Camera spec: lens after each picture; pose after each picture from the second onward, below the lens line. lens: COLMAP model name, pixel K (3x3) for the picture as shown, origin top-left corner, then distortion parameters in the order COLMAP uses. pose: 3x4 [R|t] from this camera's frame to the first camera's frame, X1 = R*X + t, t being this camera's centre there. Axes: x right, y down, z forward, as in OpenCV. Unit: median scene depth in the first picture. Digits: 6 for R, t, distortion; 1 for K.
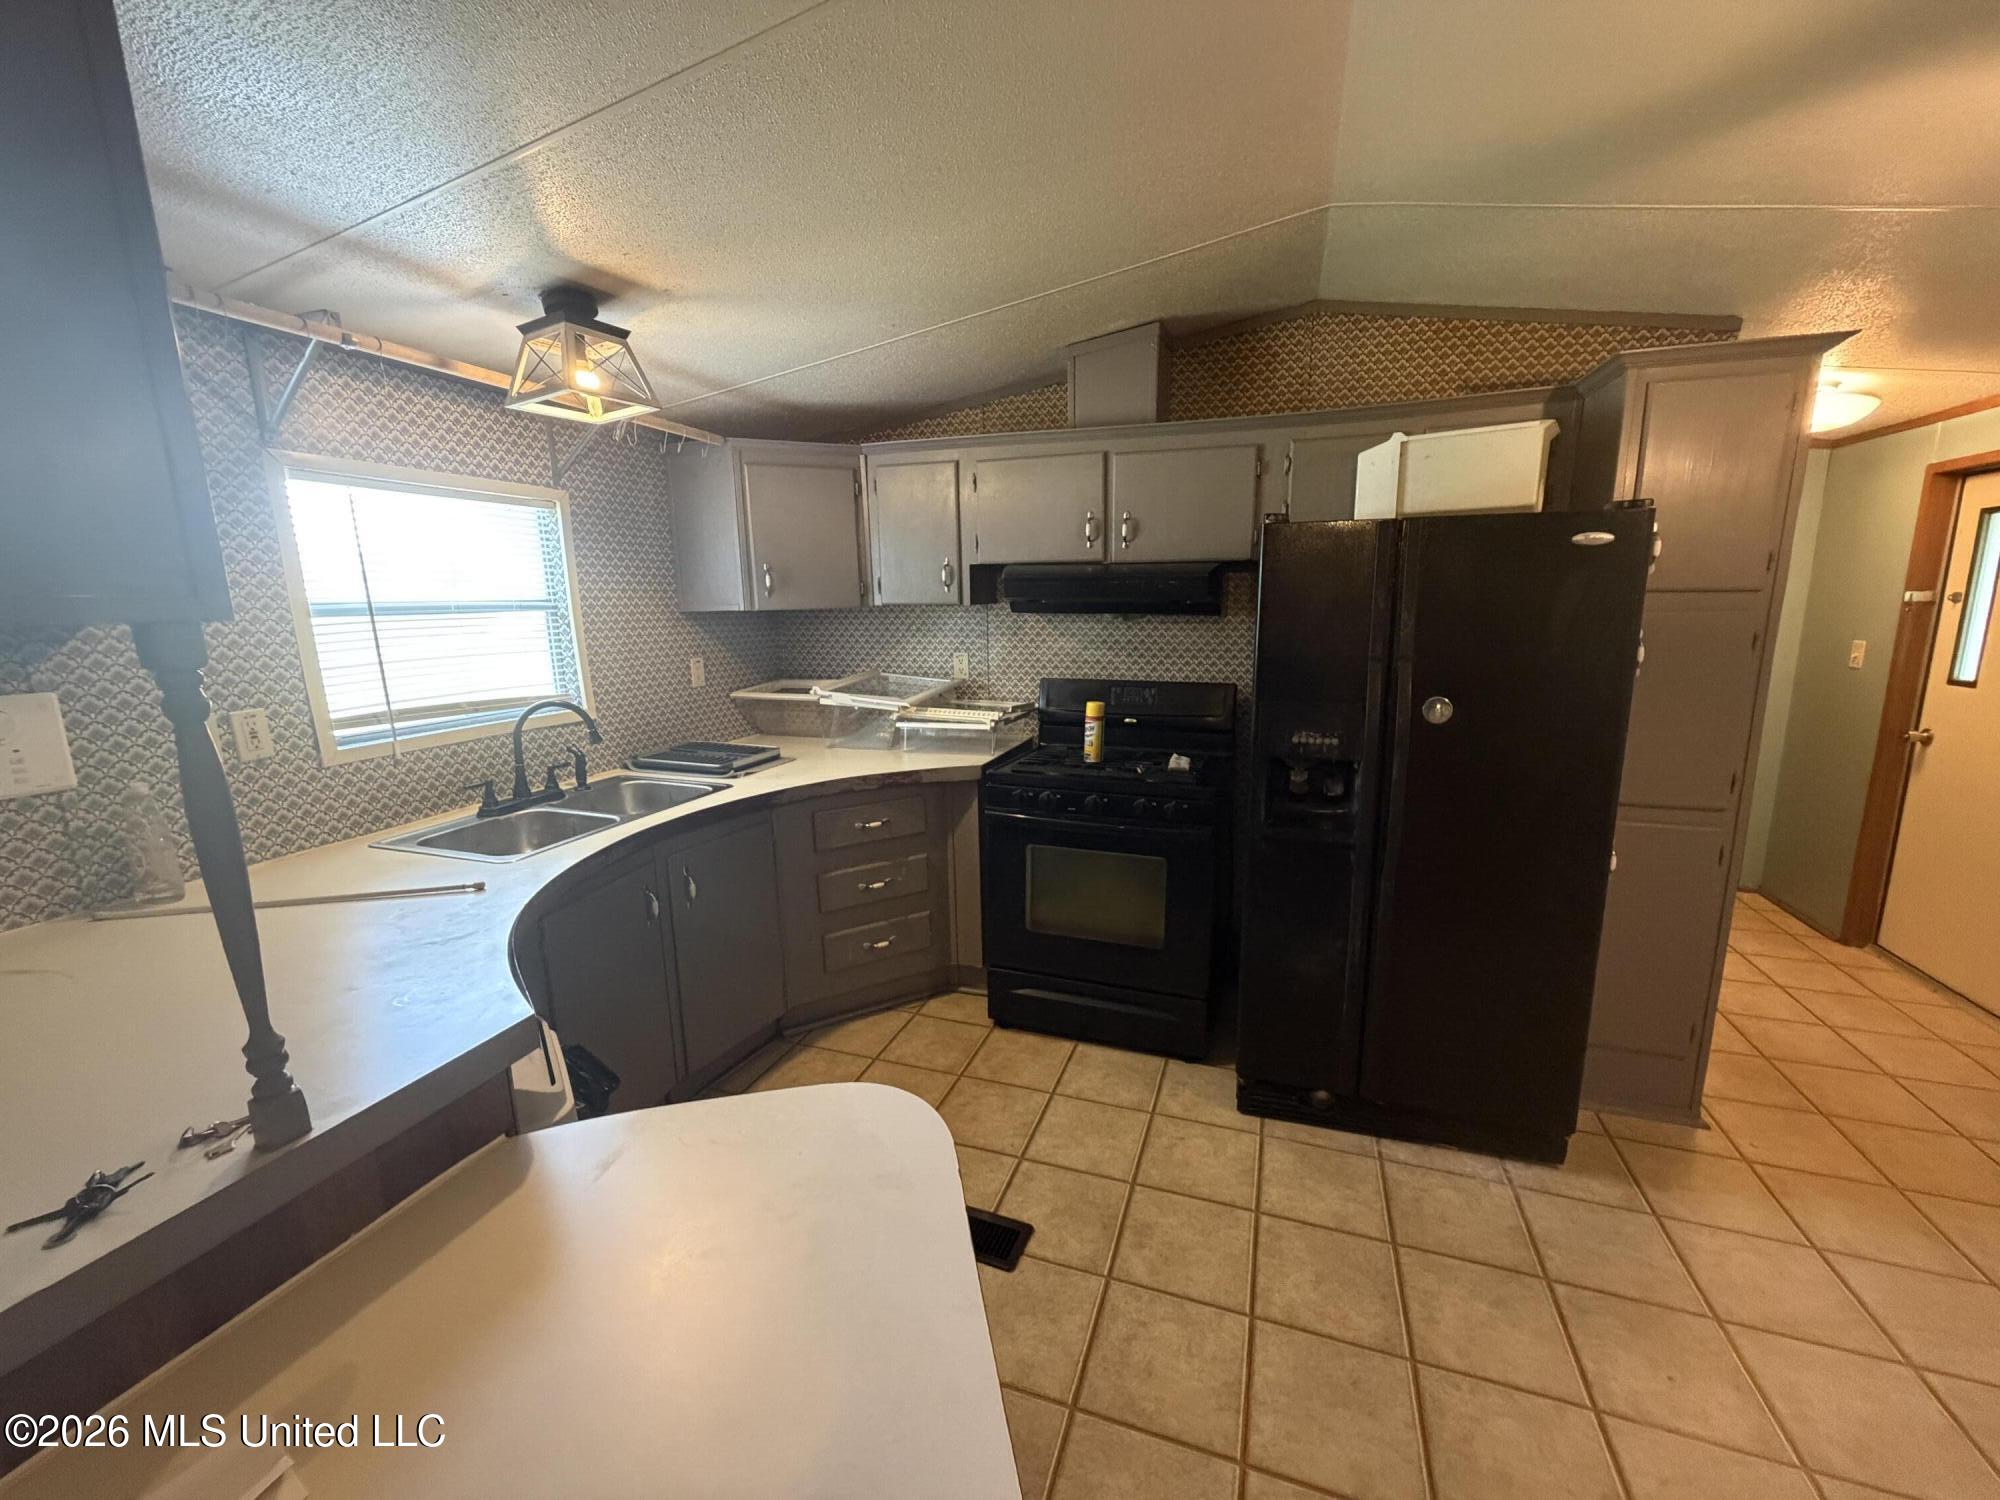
lens RADIAL K [[801.3, 0, 1006.4], [0, 801.3, 746.9], [0, 0, 1]] dist [-0.000162, 0.000092]
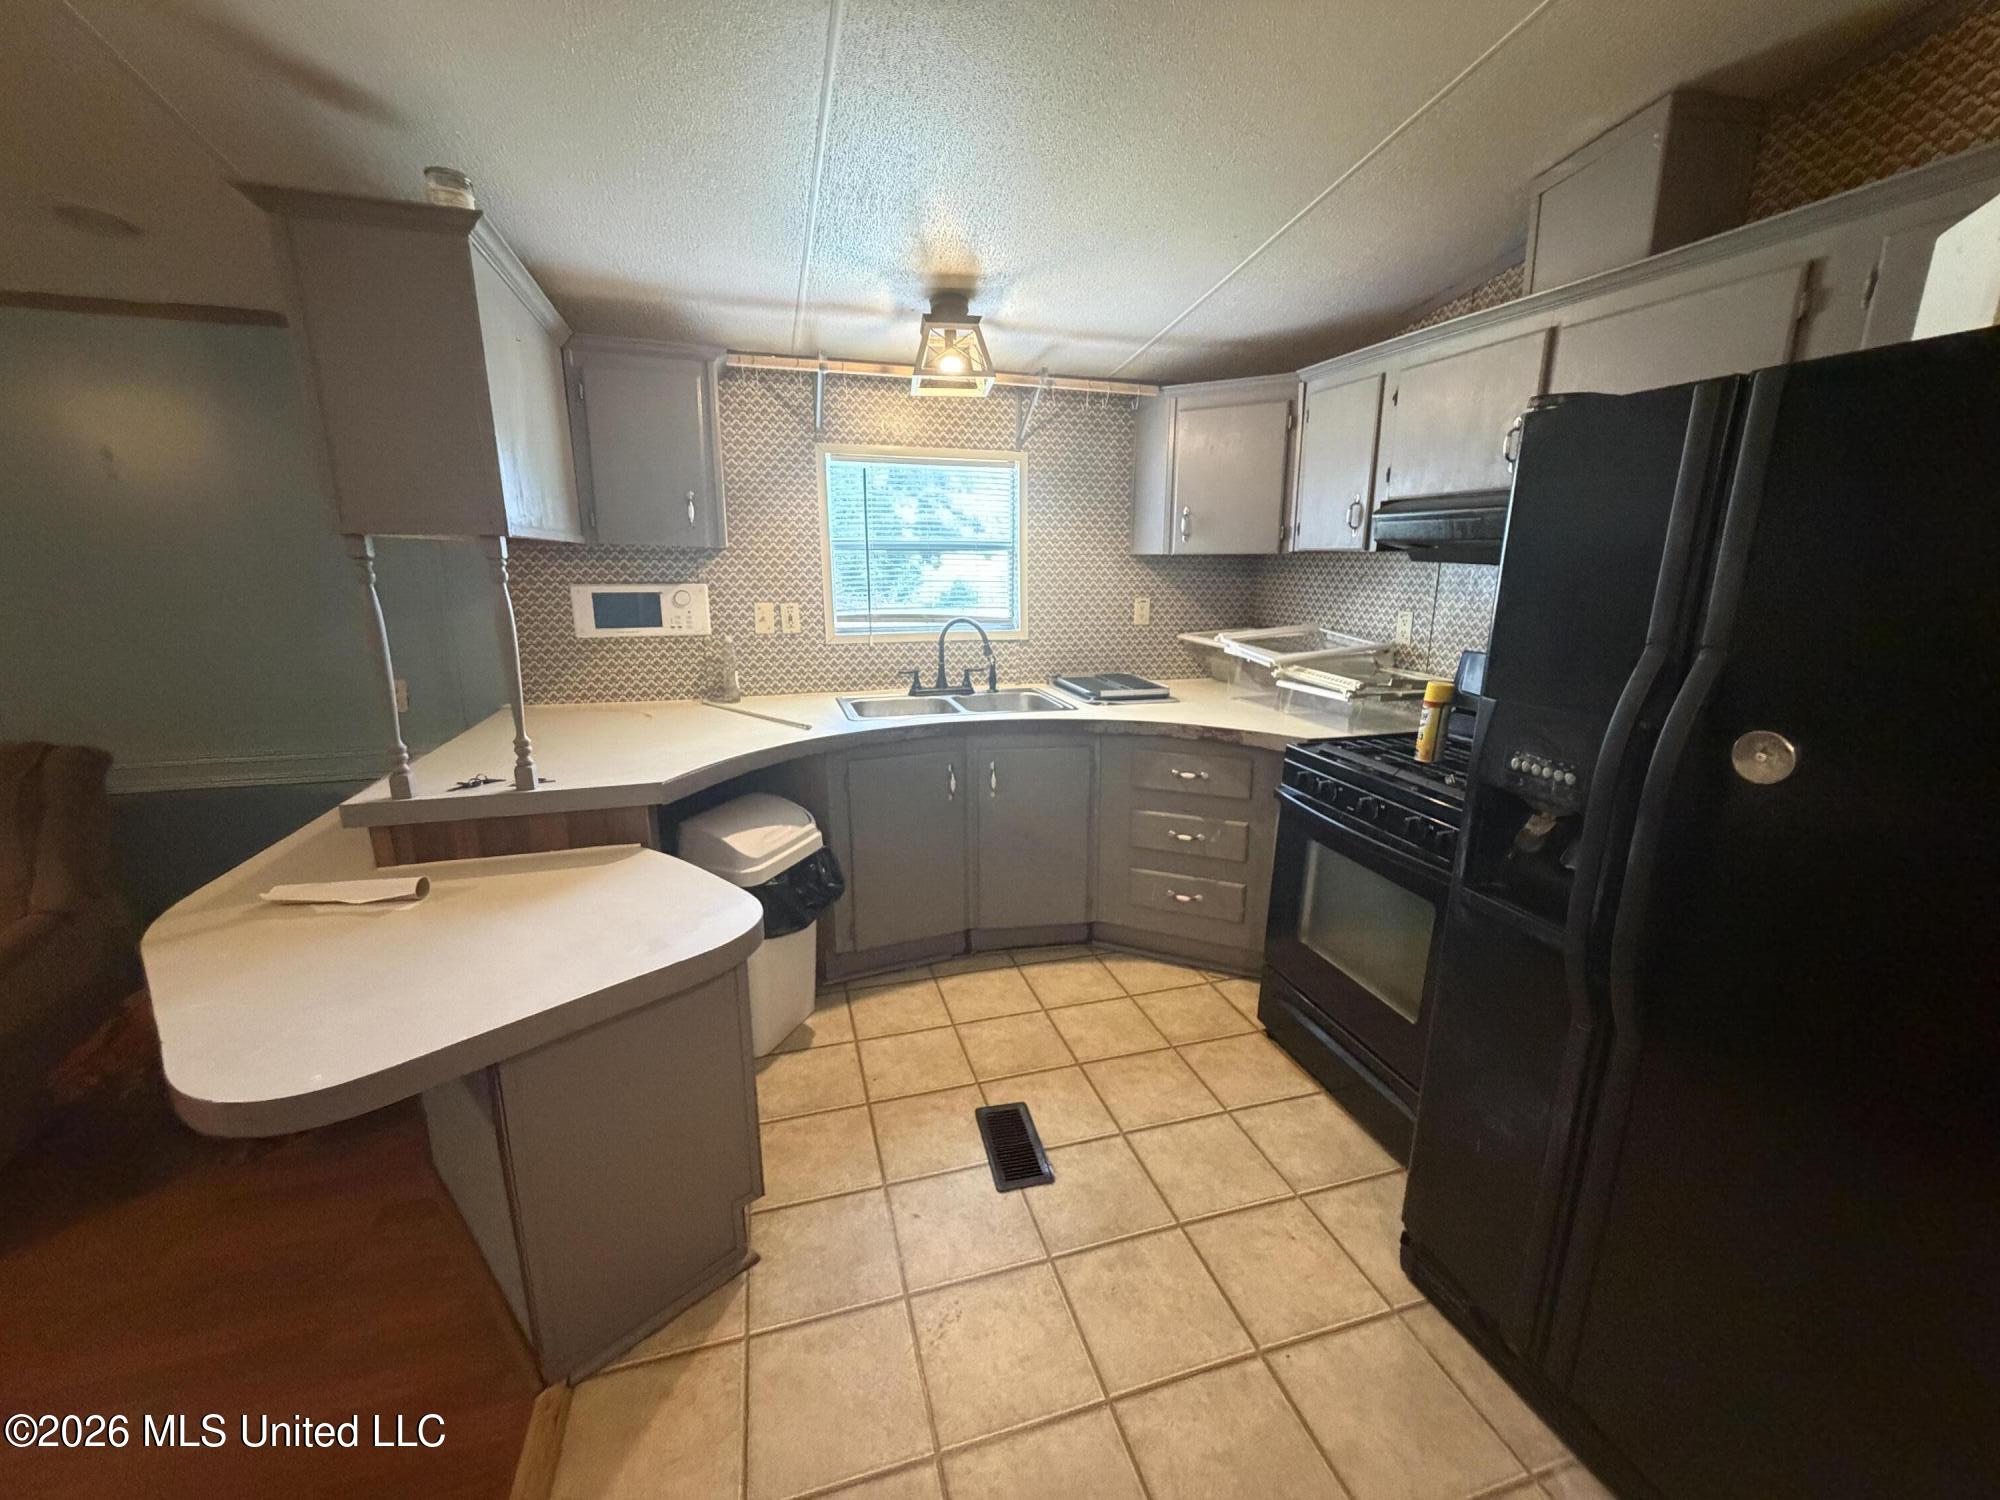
lens RADIAL K [[801.3, 0, 1006.4], [0, 801.3, 746.9], [0, 0, 1]] dist [-0.000162, 0.000092]
pose [[0.588987, 0.201941, -0.782505, 0.475506], [-0.161114, 0.978180, 0.131170, -0.030634], [0.791919, 0.048815, 0.608672, 0.233973]]
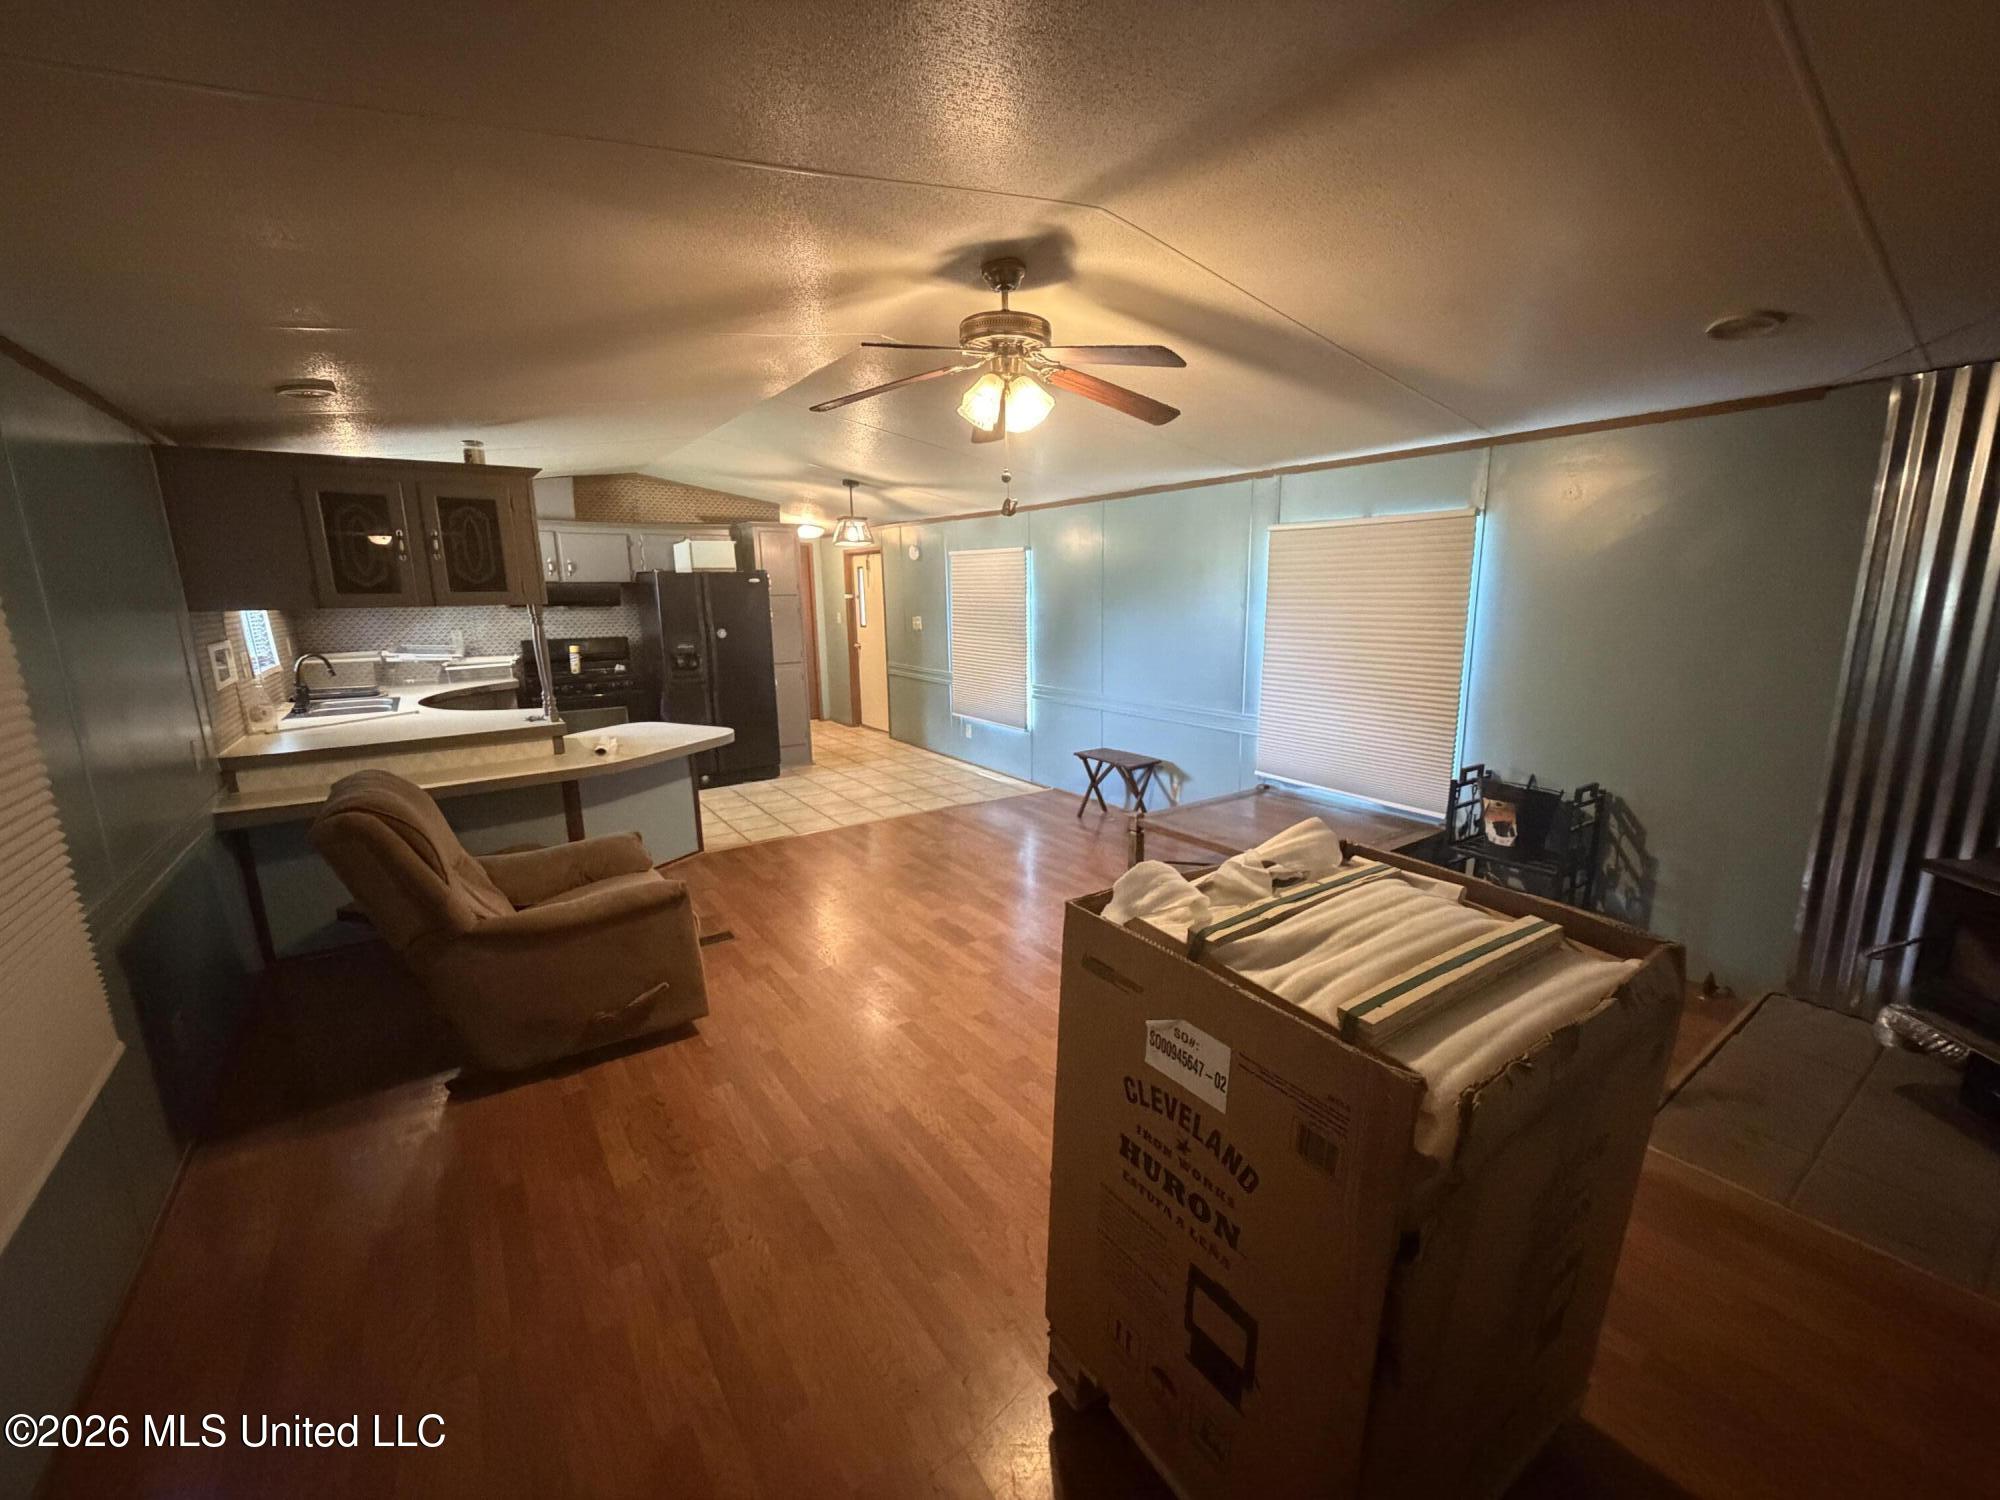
lens RADIAL K [[801.3, 0, 1006.4], [0, 801.3, 746.9], [0, 0, 1]] dist [-0.000162, 0.000092]
pose [[0.584501, -0.152151, 0.797000, -1.011522], [0.153541, 0.985255, 0.075486, 0.238636], [-0.796733, 0.078250, 0.599244, -1.272986]]
